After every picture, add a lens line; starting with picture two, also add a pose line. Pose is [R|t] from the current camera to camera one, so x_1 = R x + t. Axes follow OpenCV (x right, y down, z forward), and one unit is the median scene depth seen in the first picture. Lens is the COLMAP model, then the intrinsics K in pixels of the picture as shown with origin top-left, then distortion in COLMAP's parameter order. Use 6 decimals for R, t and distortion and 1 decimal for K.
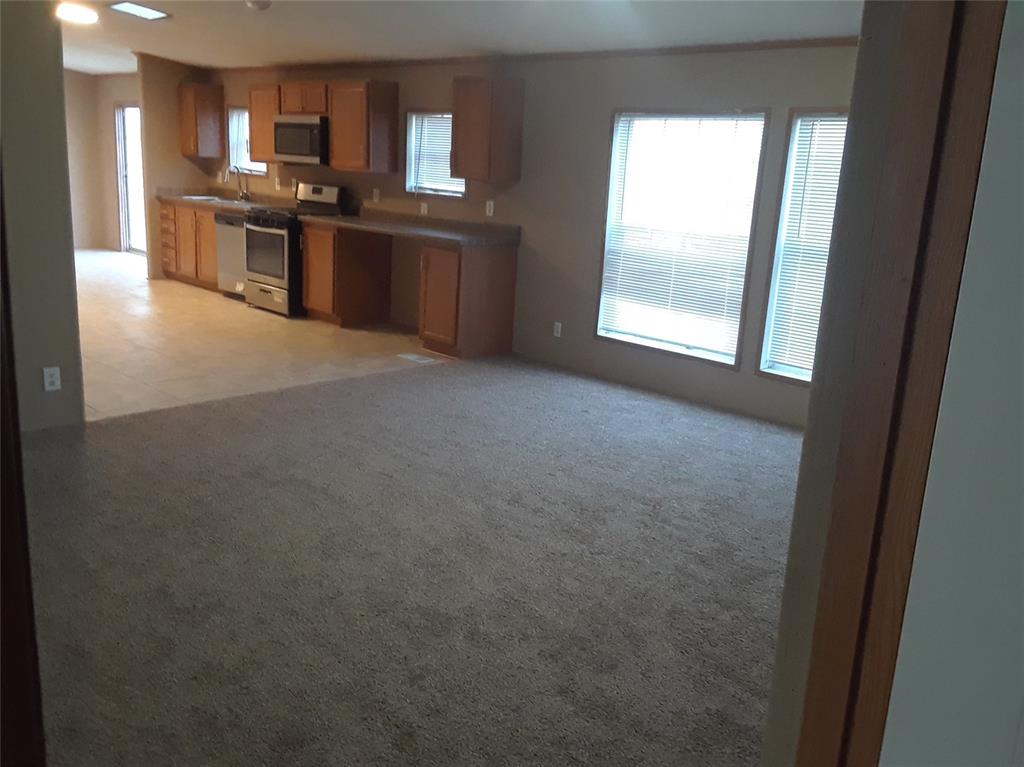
lens RADIAL K [[890.1, 0, 524.5], [0, 890.1, 364.9], [0, 0, 1]] dist [0.032682, -0.004297]
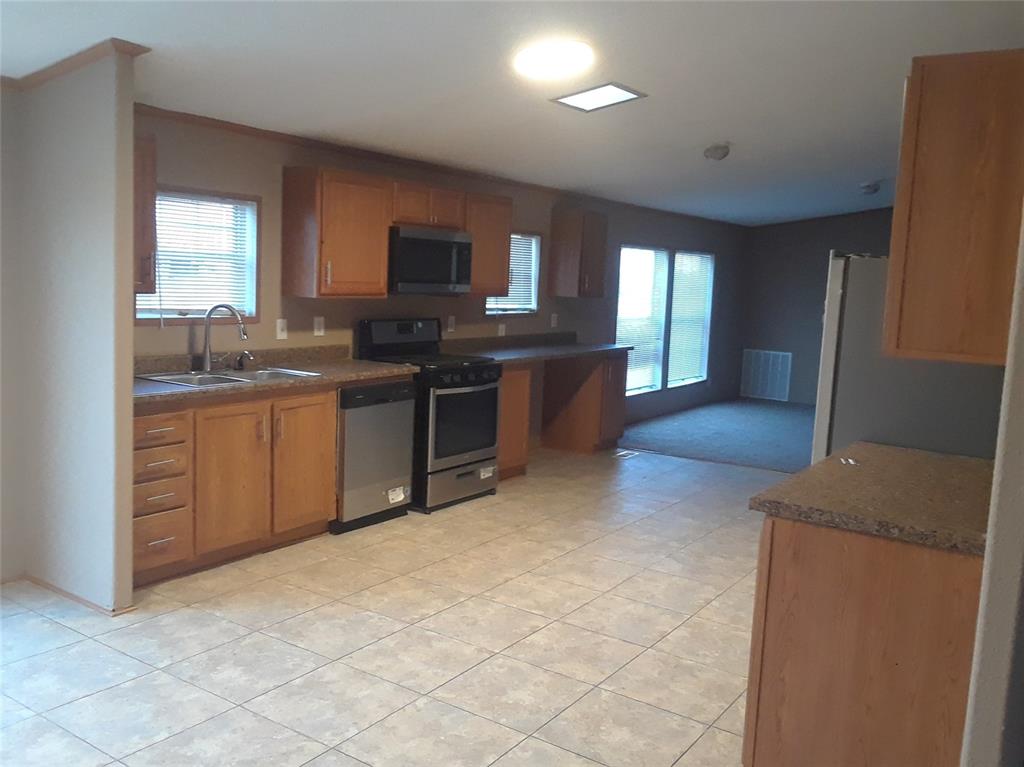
lens RADIAL K [[890.1, 0, 524.5], [0, 890.1, 364.9], [0, 0, 1]] dist [0.032682, -0.004297]
pose [[-0.173216, -0.160875, 0.971656, -1.176543], [0.169486, 0.966982, 0.190316, -0.354833], [-0.970191, 0.197647, -0.140231, 1.252698]]
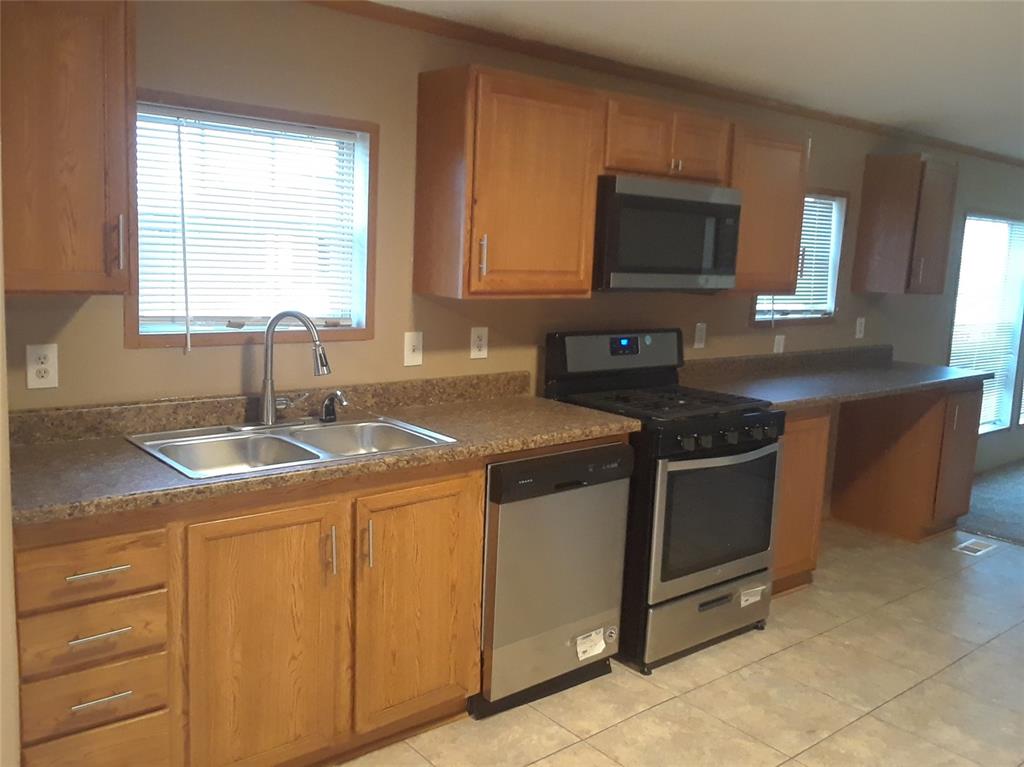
lens RADIAL K [[890.1, 0, 524.5], [0, 890.1, 364.9], [0, 0, 1]] dist [0.032682, -0.004297]
pose [[0.102414, -0.184282, 0.977523, -0.826858], [0.181399, 0.969673, 0.163797, -0.330059], [-0.978062, 0.160546, 0.132737, 1.224890]]
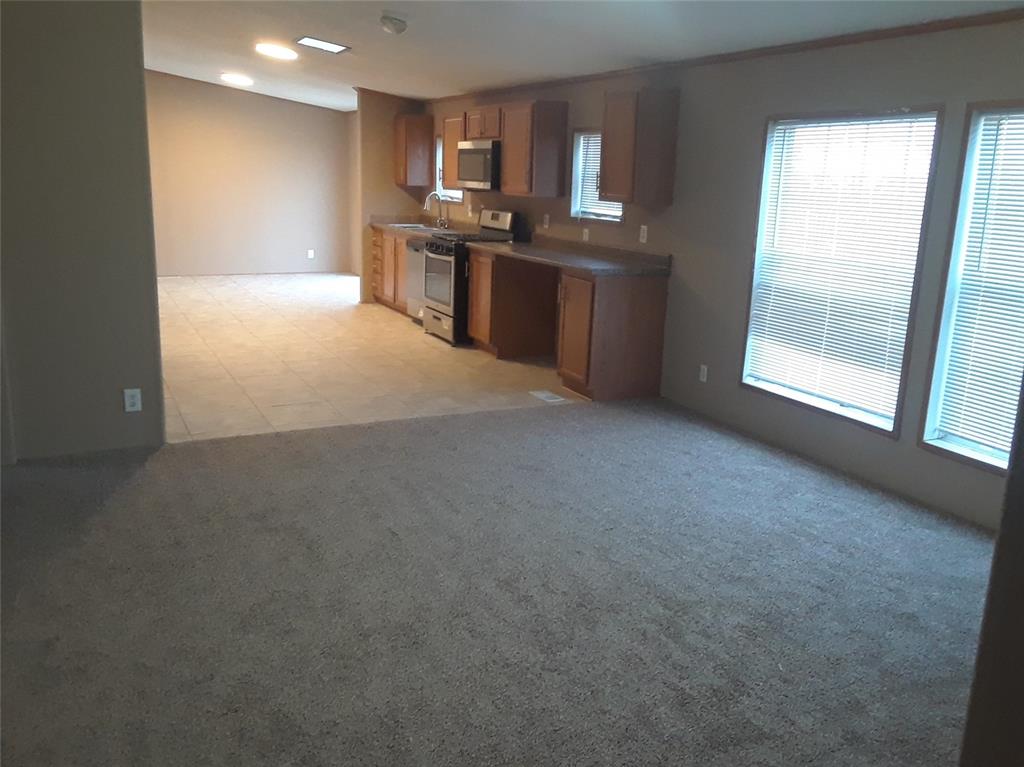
lens RADIAL K [[890.1, 0, 524.5], [0, 890.1, 364.9], [0, 0, 1]] dist [0.032682, -0.004297]
pose [[0.942510, 0.048104, -0.330698, 0.157179], [-0.057747, 0.998143, -0.019388, -0.020662], [0.329151, 0.037370, 0.943538, 0.121960]]
